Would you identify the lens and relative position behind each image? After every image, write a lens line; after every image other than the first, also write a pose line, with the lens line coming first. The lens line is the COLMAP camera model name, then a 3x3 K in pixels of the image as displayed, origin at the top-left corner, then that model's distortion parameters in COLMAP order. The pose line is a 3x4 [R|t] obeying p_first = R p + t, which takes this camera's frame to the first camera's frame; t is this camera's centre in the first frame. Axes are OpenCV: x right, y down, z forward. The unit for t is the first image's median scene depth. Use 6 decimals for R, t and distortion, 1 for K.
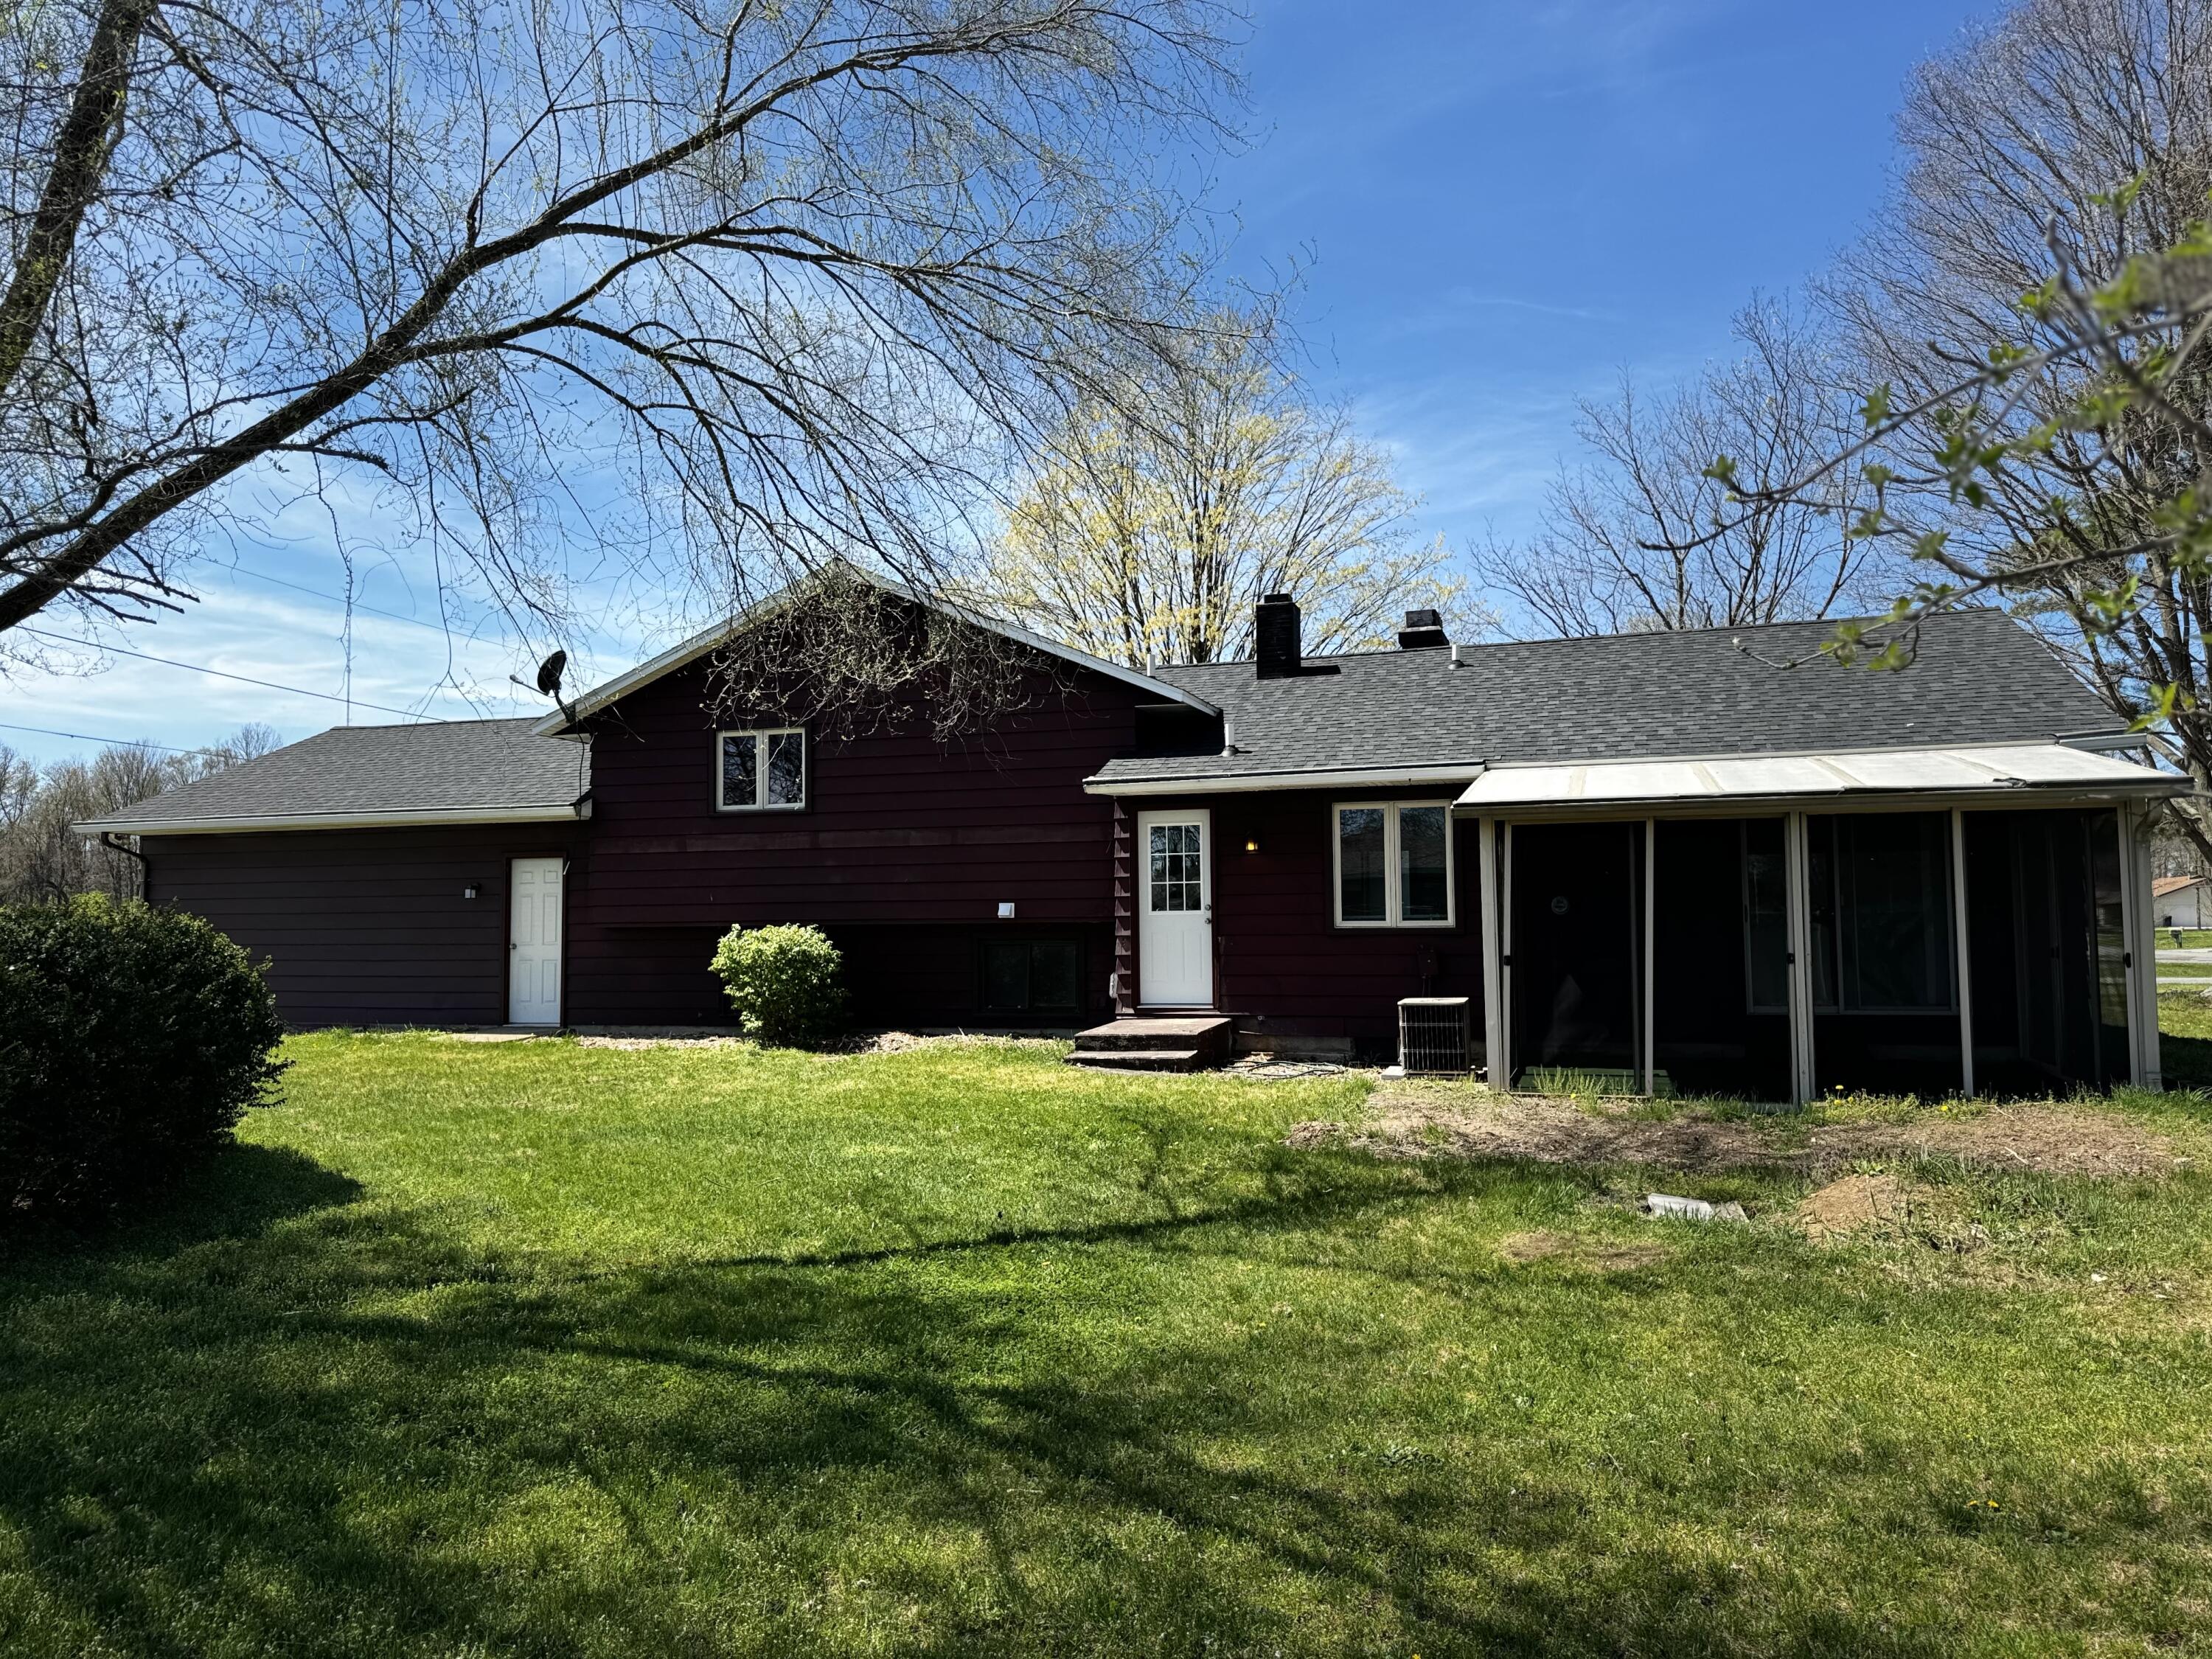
lens RADIAL K [[1562.4, 0, 1106.0], [0, 1562.4, 829.5], [0, 0, 1]] dist [0.030638, -0.076822]
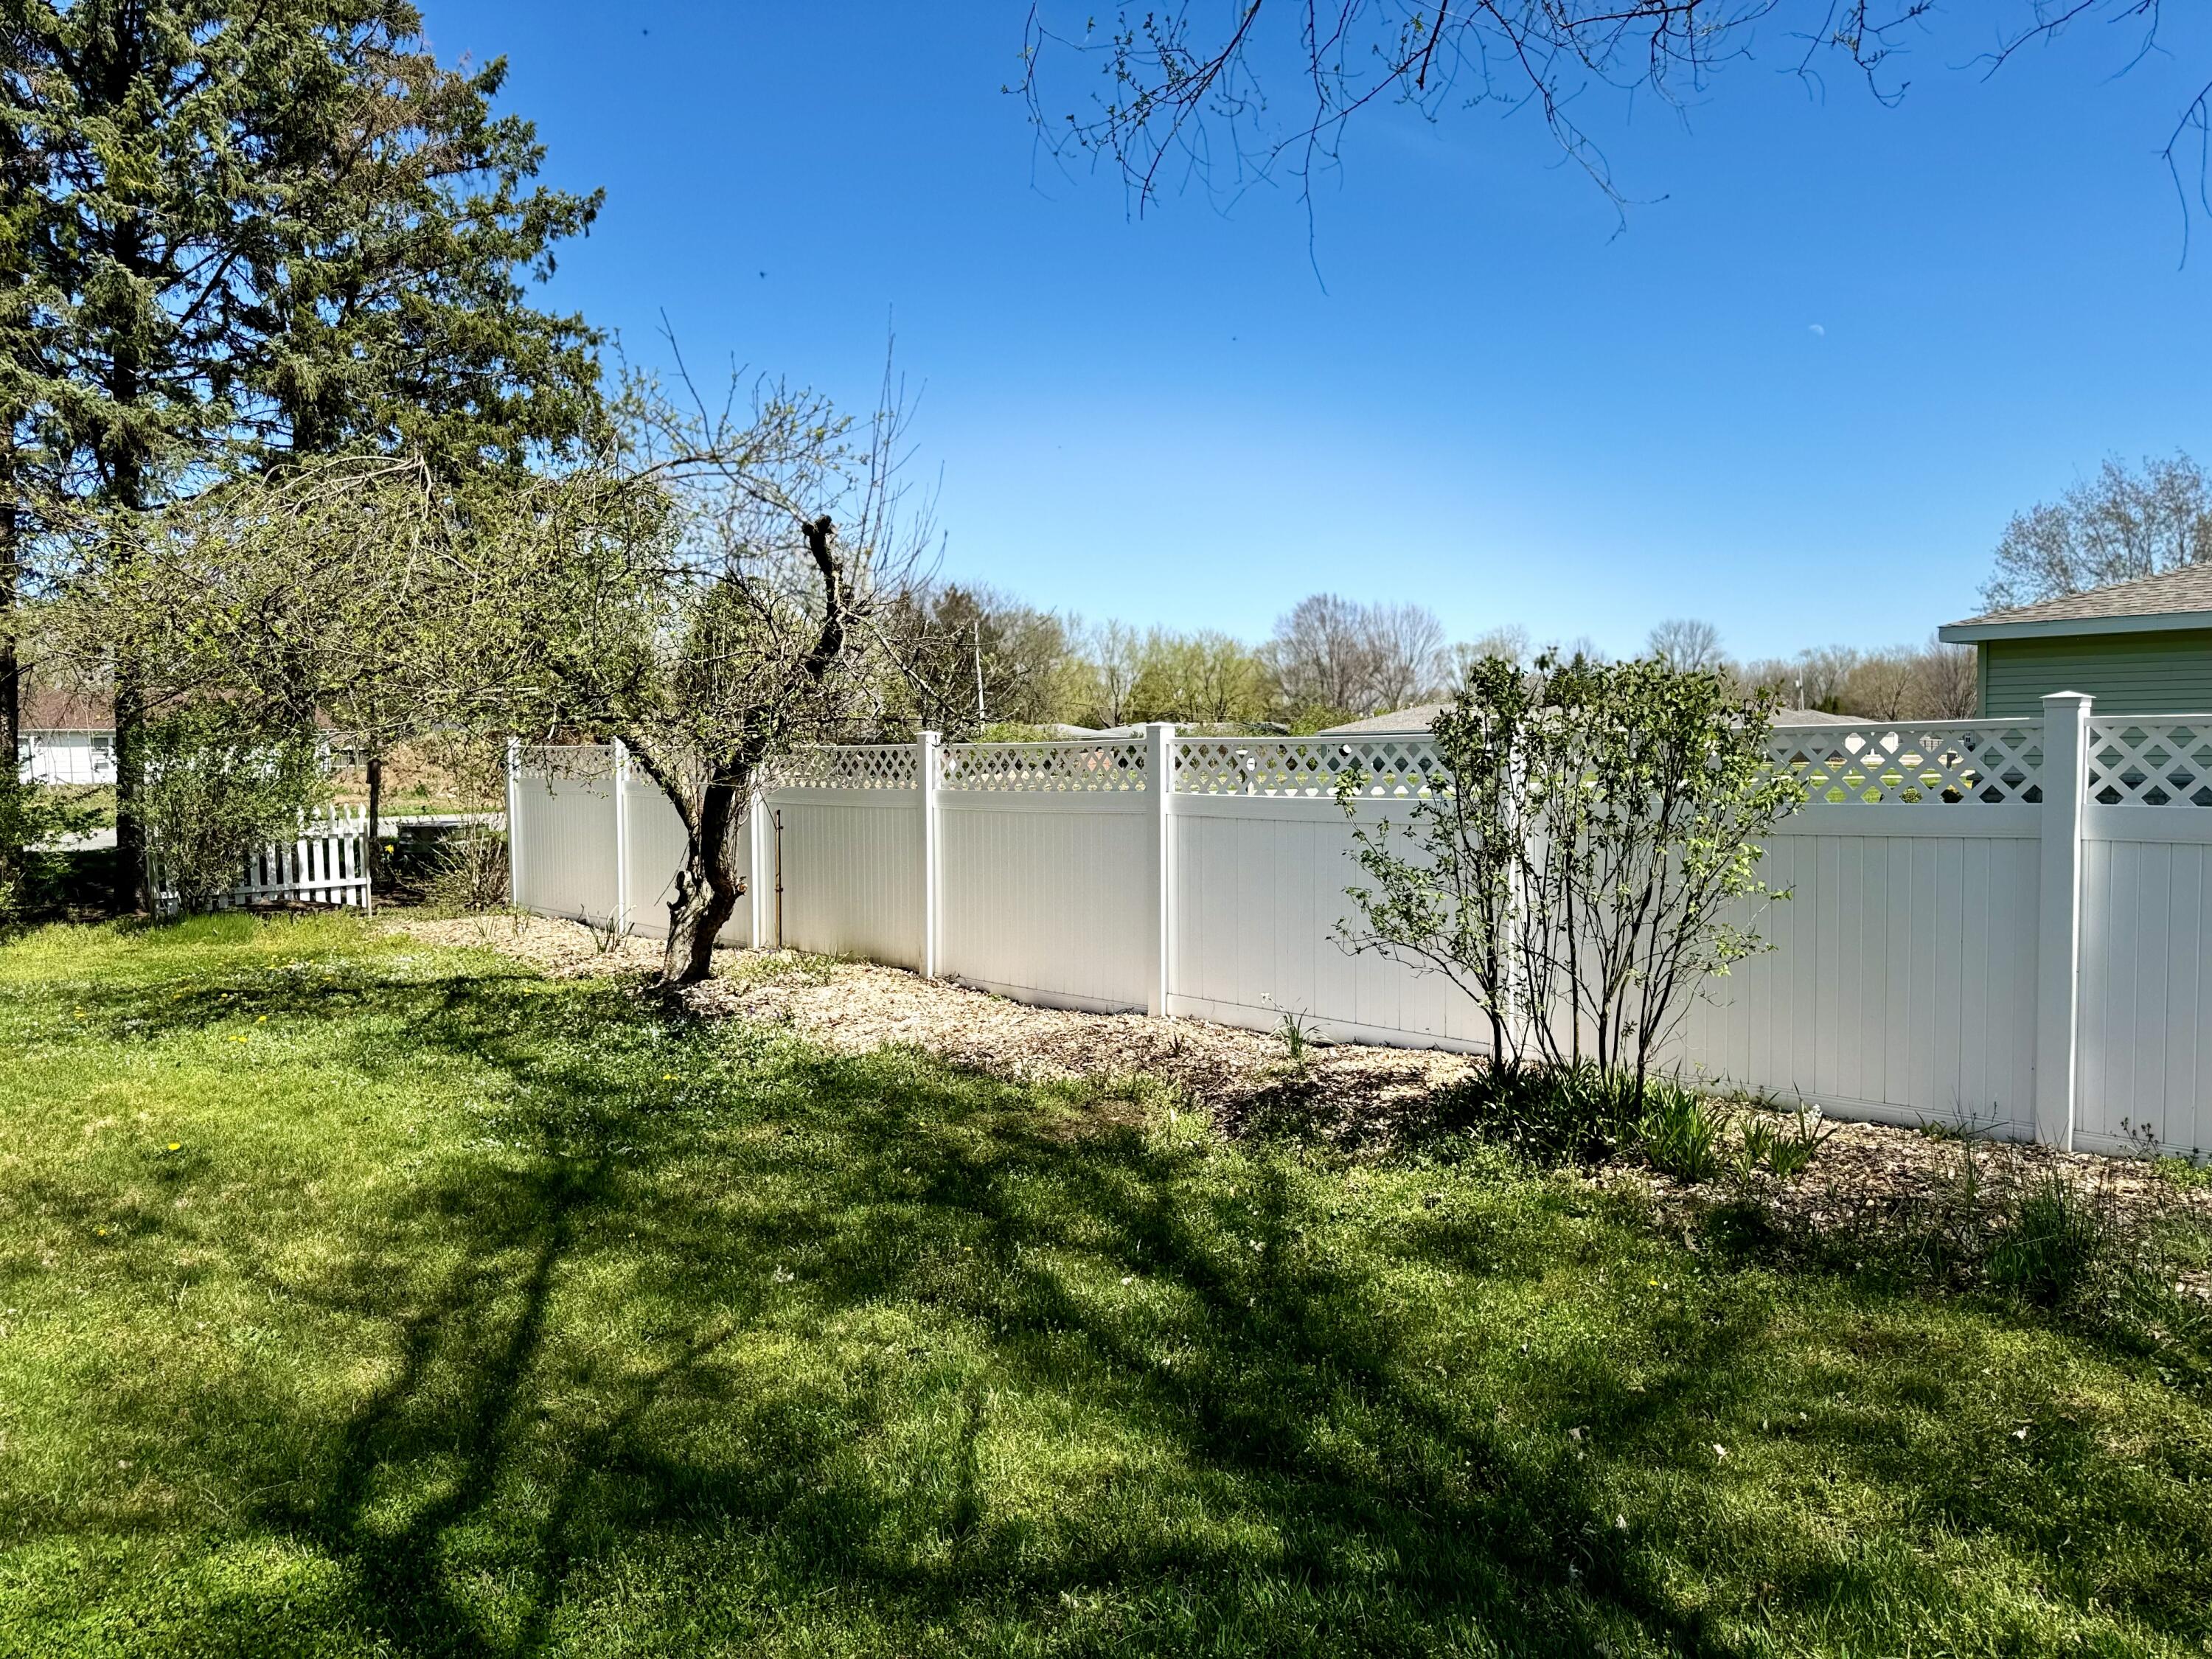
lens RADIAL K [[1562.4, 0, 1106.0], [0, 1562.4, 829.5], [0, 0, 1]] dist [0.030638, -0.076822]
pose [[-0.890839, -0.003429, 0.454307, -0.759964], [-0.017874, 0.999462, -0.027506, 0.115156], [-0.453968, -0.032624, -0.890421, 1.738131]]
